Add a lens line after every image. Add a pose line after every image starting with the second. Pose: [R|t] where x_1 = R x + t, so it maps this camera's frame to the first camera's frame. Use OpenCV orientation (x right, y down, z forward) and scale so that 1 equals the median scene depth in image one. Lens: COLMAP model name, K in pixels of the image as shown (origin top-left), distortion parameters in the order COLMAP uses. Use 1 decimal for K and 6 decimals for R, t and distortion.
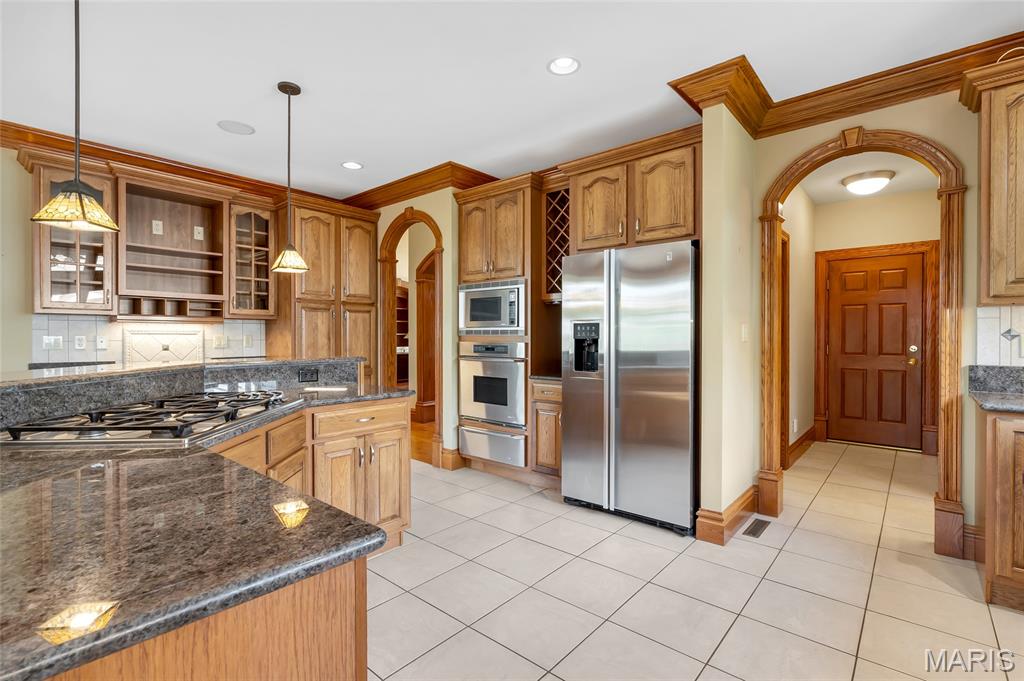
lens RADIAL K [[471.4, 0, 512.0], [0, 471.4, 340.5], [0, 0, 1]] dist [-0.000794, 0.000087]
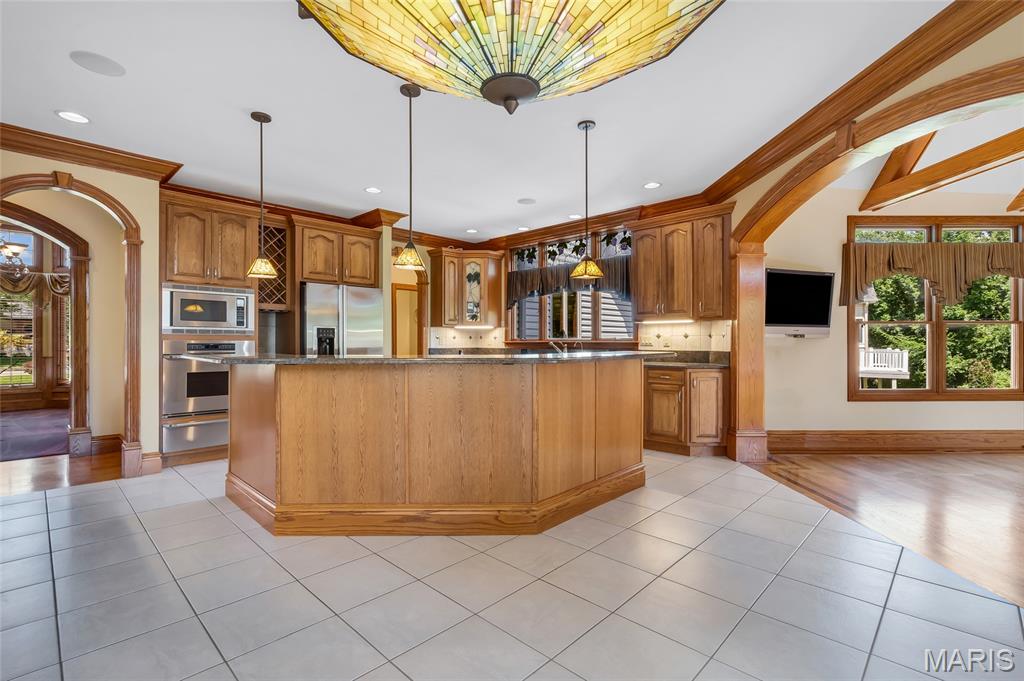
lens RADIAL K [[471.4, 0, 512.0], [0, 471.4, 340.5], [0, 0, 1]] dist [-0.000794, 0.000087]
pose [[0.062492, -0.004108, 0.998037, -1.147008], [0.002980, 0.999988, 0.003929, 0.001137], [-0.998041, 0.002729, 0.062504, 0.226848]]
